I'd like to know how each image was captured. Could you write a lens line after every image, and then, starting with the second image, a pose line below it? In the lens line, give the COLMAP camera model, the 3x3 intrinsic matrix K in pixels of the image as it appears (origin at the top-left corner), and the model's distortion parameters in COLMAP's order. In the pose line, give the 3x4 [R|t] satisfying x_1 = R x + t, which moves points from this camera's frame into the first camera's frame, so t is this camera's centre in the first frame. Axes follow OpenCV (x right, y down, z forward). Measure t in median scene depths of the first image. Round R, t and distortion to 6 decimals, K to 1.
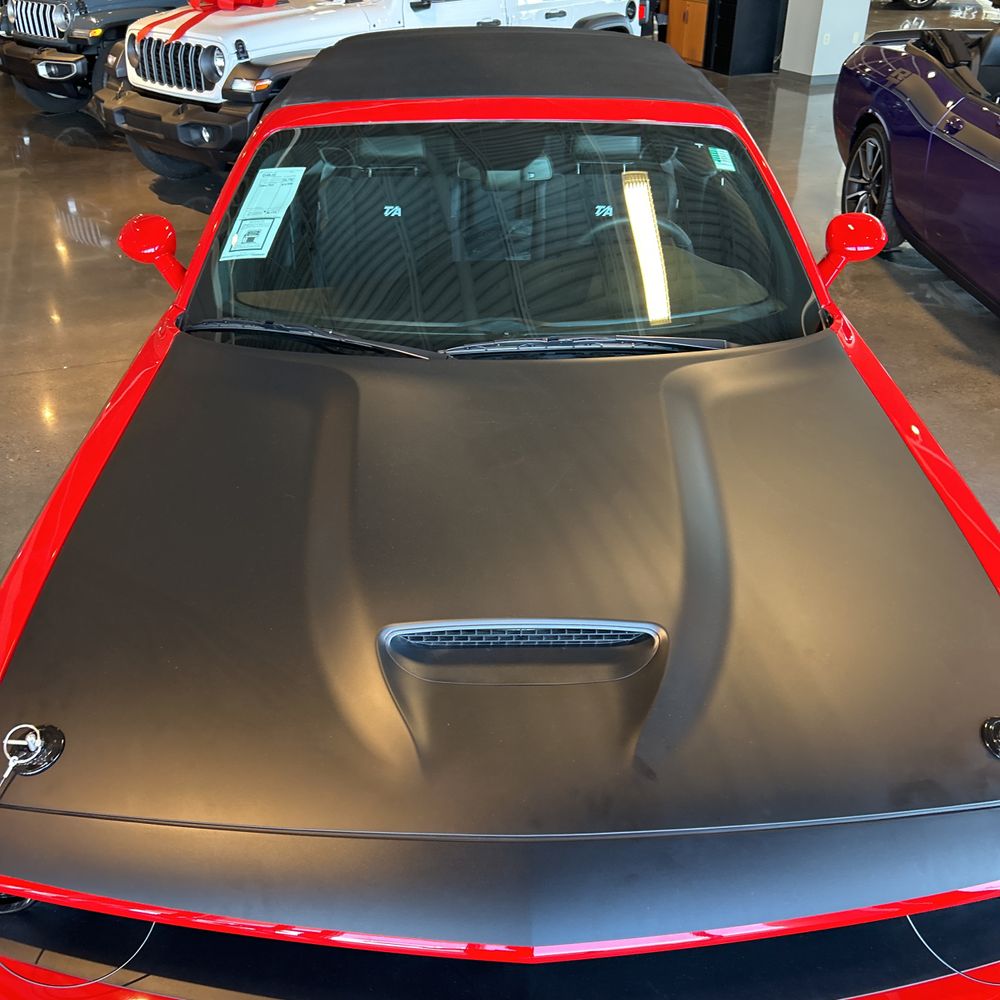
lens RADIAL K [[1026.2, 0, 495.7], [0, 1026.2, 500.8], [0, 0, 1]] dist [0.007261, 0.000000]
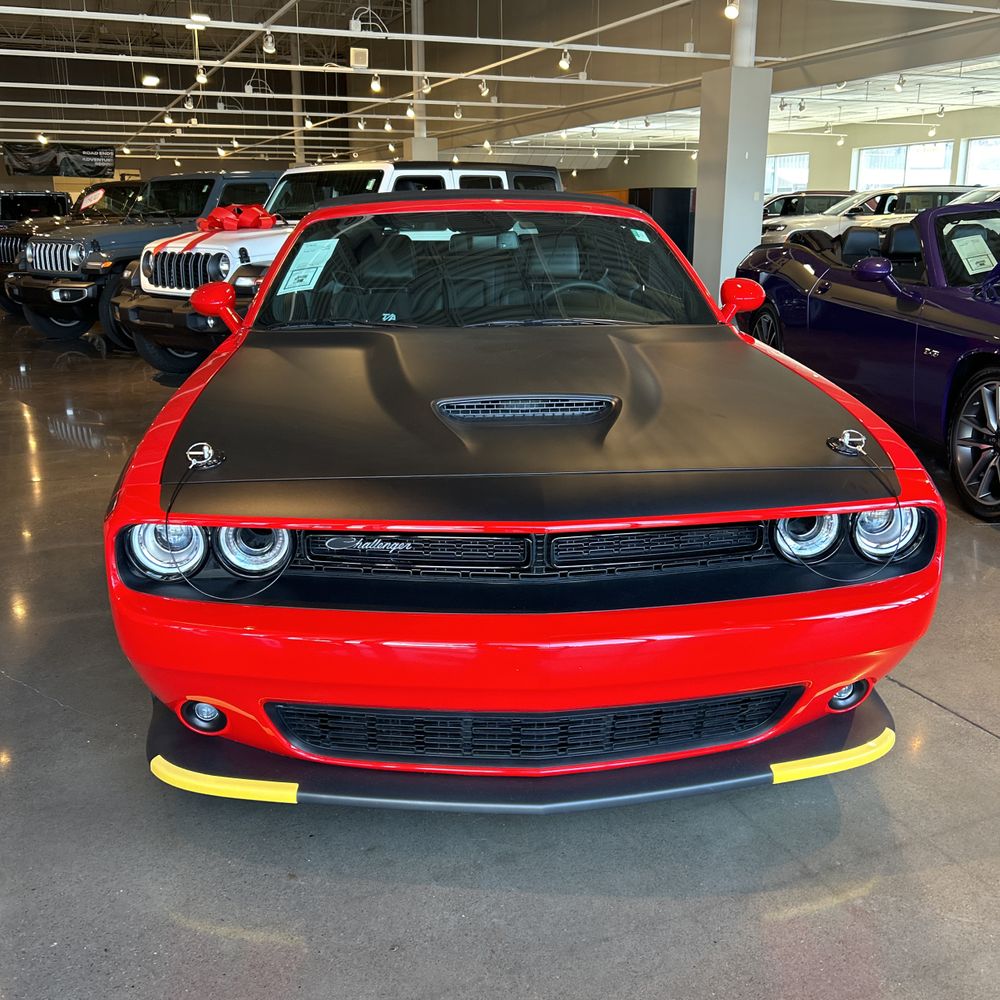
lens RADIAL K [[1026.2, 0, 492.6], [0, 1026.2, 491.4], [0, 0, 1]] dist [0.007261, 0.000000]
pose [[0.998417, -0.015871, 0.053960, -0.025958], [0.029674, 0.963615, -0.265641, 0.157526], [-0.047781, 0.266822, 0.962561, -0.100347]]
